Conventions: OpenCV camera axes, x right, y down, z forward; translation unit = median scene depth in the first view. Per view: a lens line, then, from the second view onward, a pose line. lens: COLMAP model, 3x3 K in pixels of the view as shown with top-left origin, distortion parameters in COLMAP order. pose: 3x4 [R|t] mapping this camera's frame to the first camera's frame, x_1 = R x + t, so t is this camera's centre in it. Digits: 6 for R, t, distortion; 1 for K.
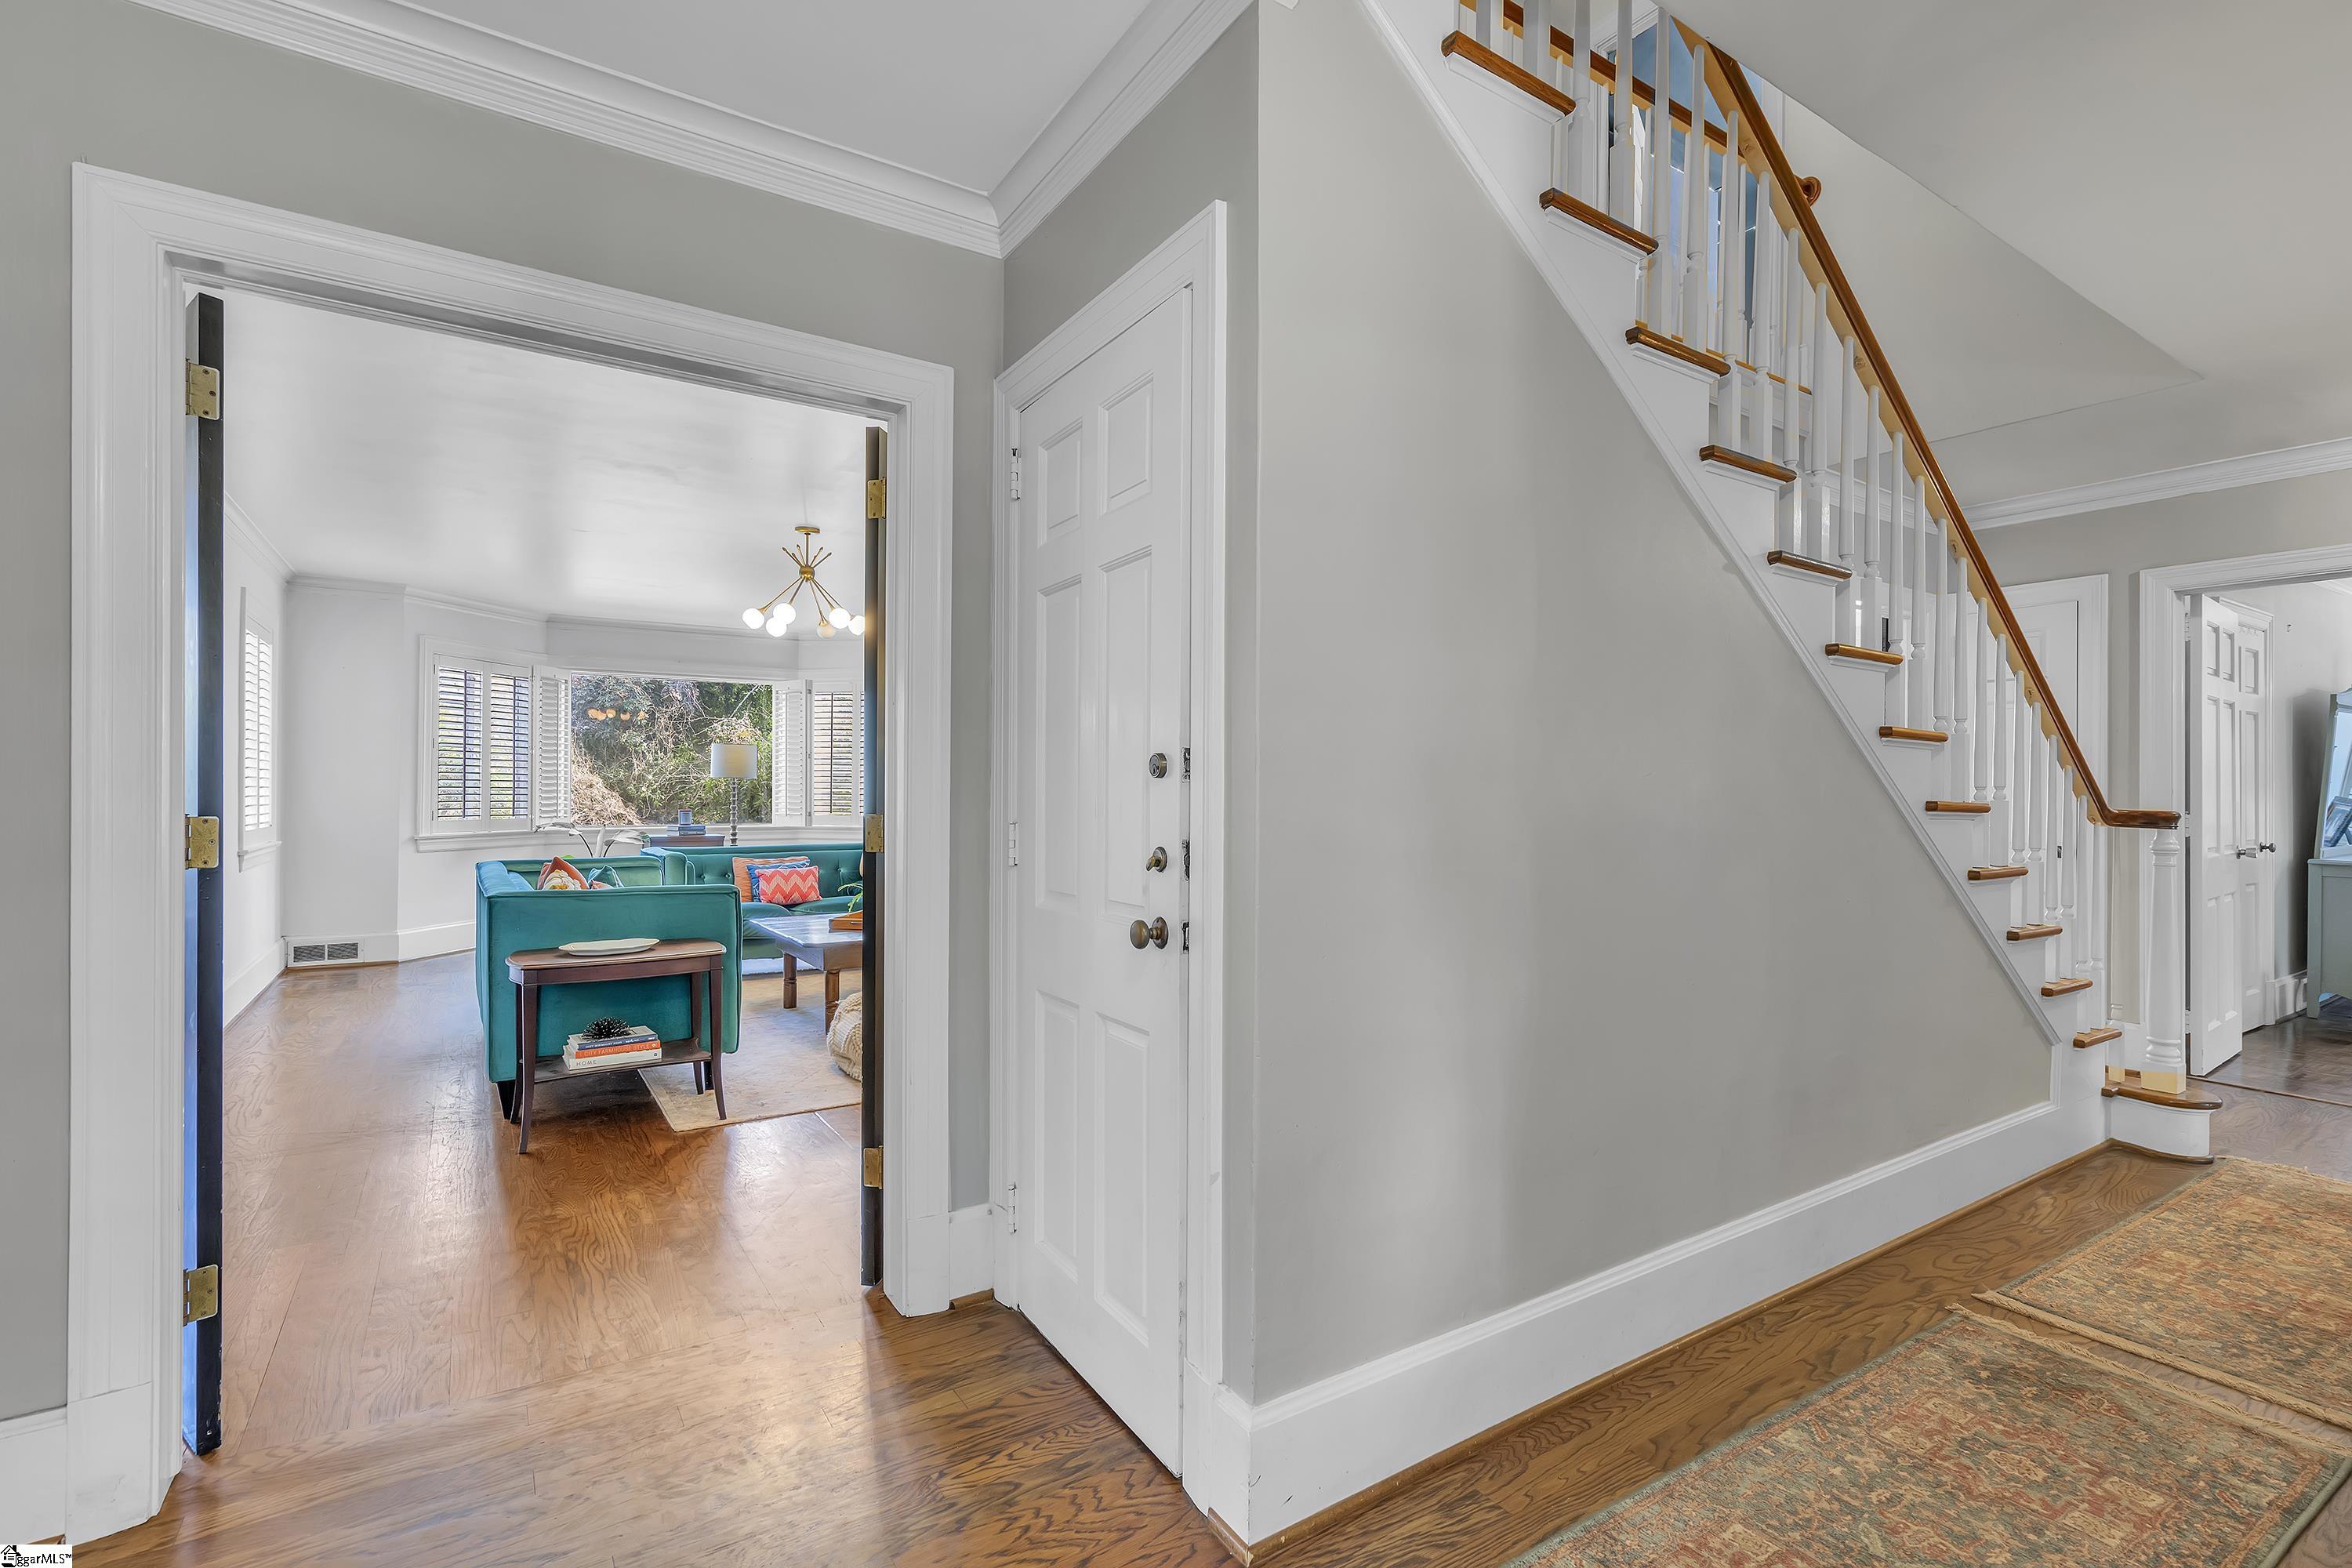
lens RADIAL K [[1059.5, 0, 1171.6], [0, 1059.5, 789.0], [0, 0, 1]] dist [-0.002772, -0.000705]
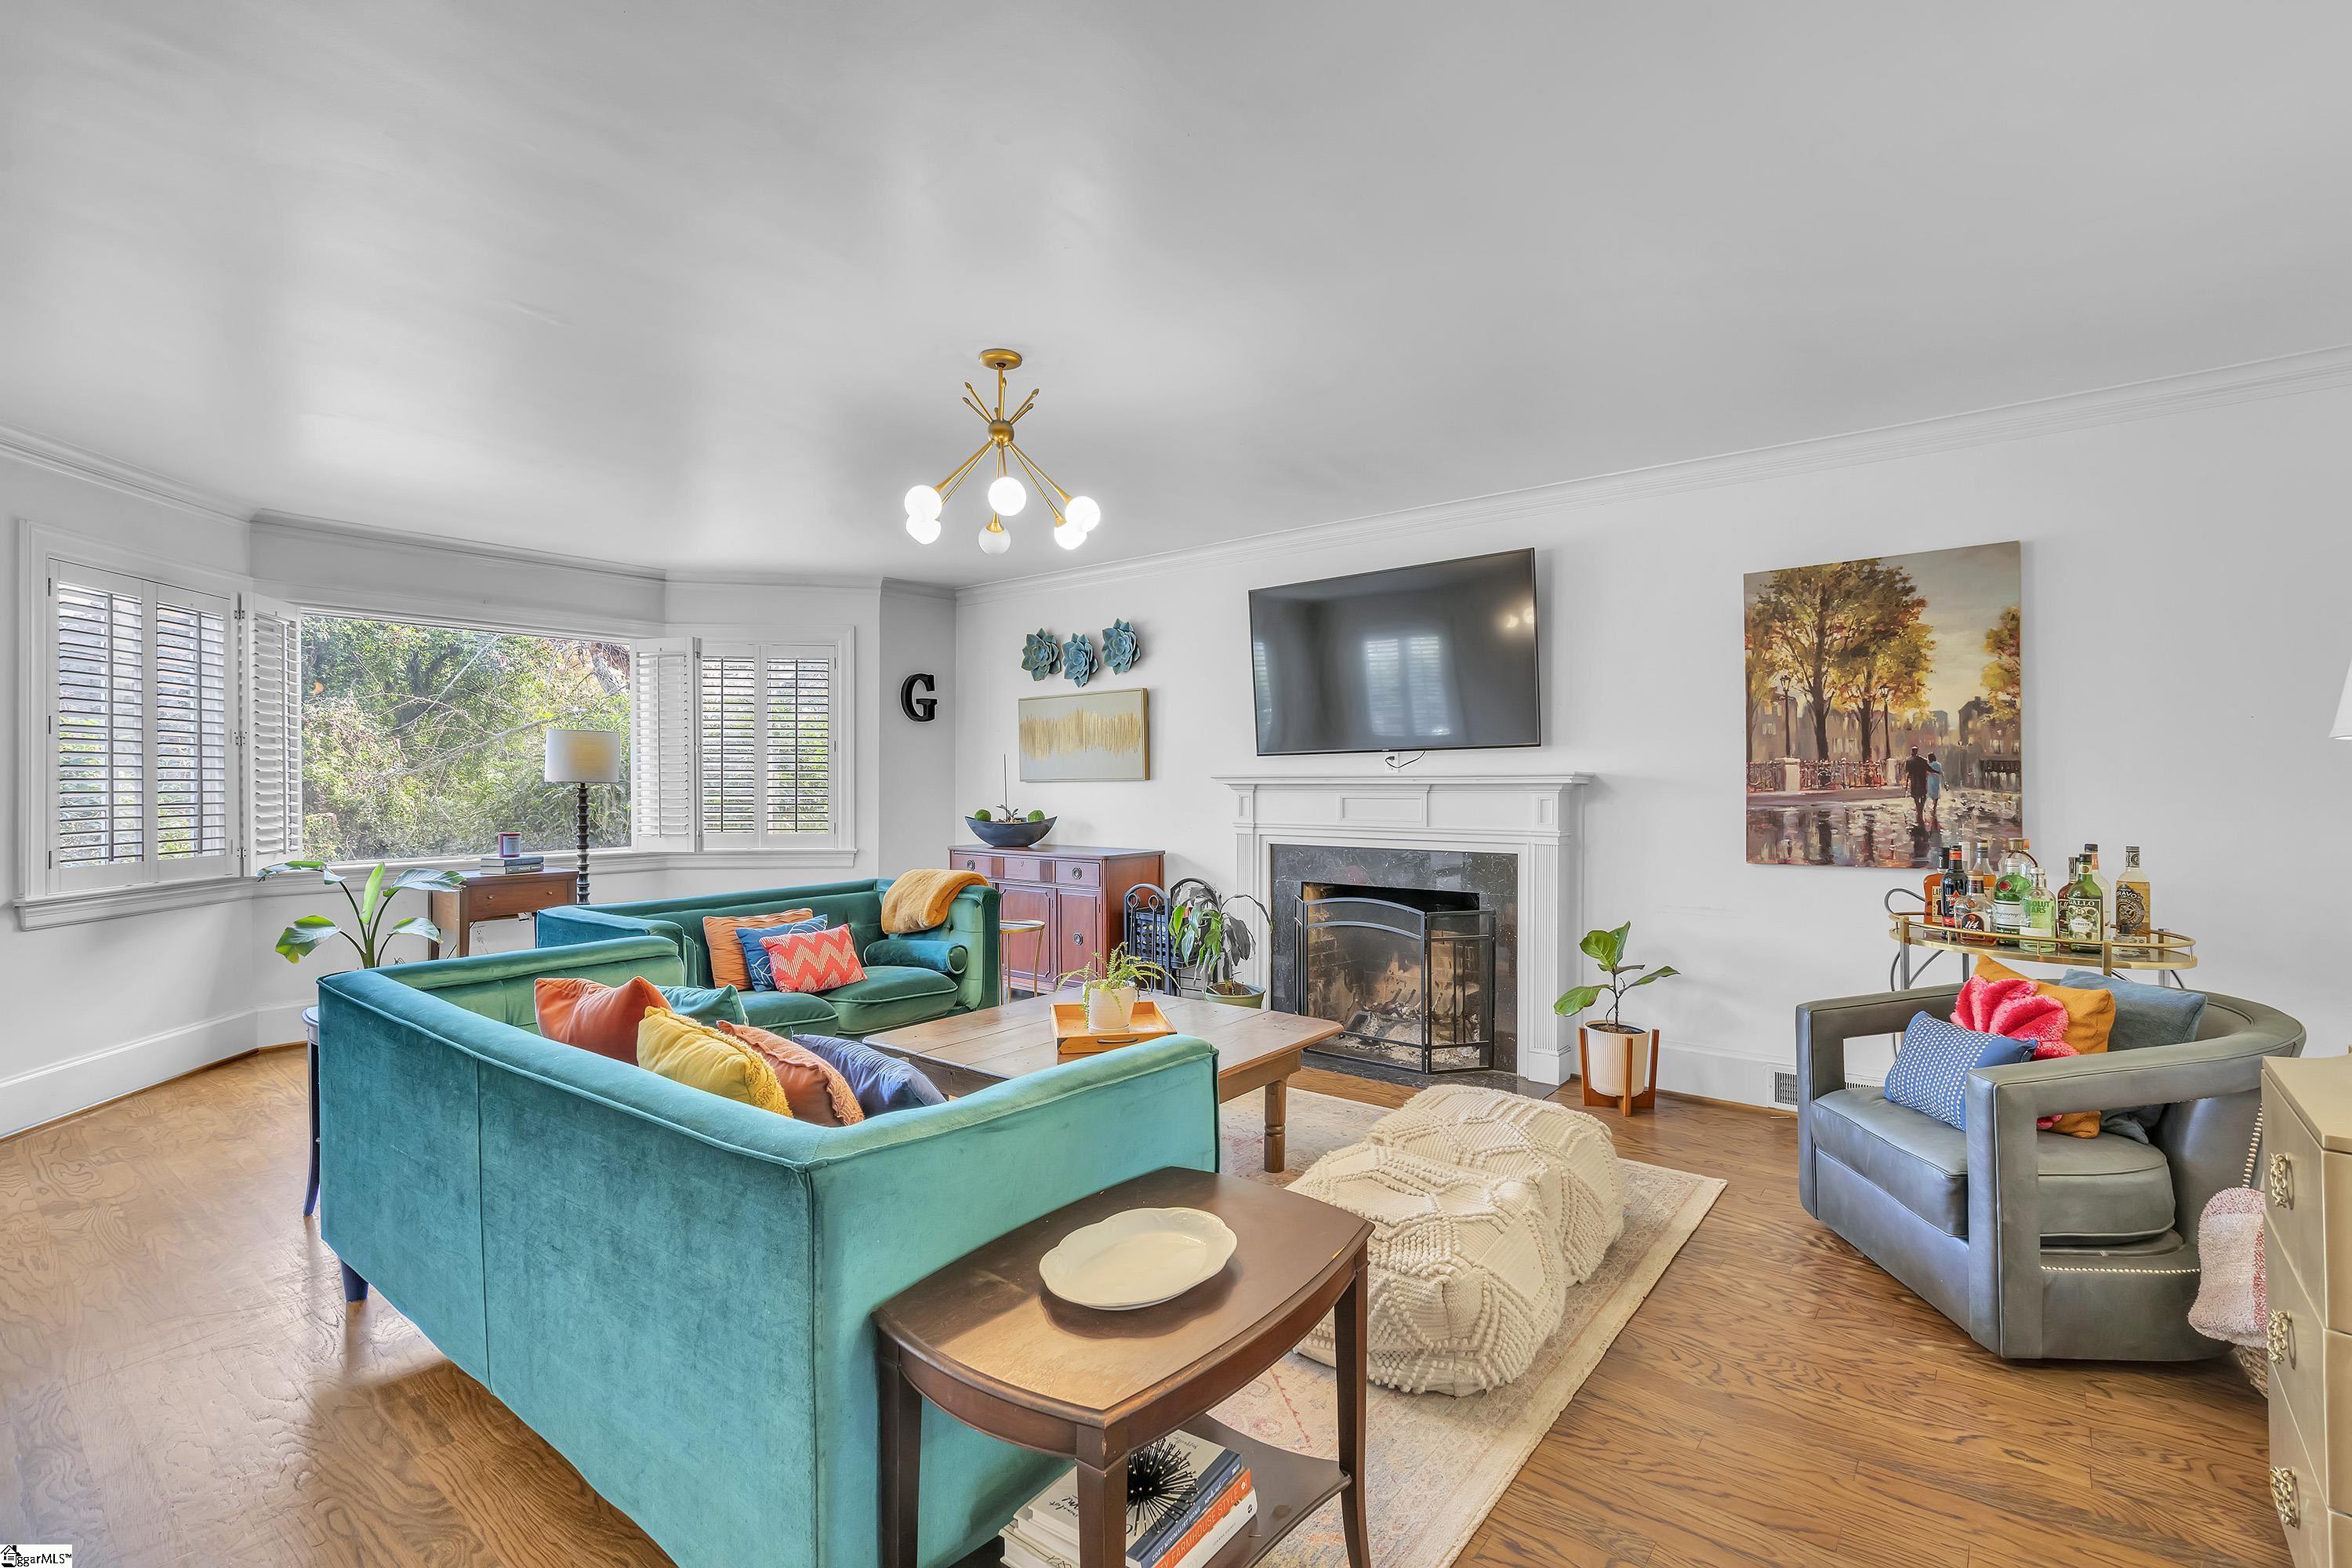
lens RADIAL K [[1059.5, 0, 1175.2], [0, 1059.5, 784.9], [0, 0, 1]] dist [-0.002772, -0.000705]
pose [[0.951604, -0.008327, 0.307215, -0.353526], [0.006622, 0.999956, 0.006592, -0.014098], [-0.307256, -0.004238, 0.951617, 0.348429]]
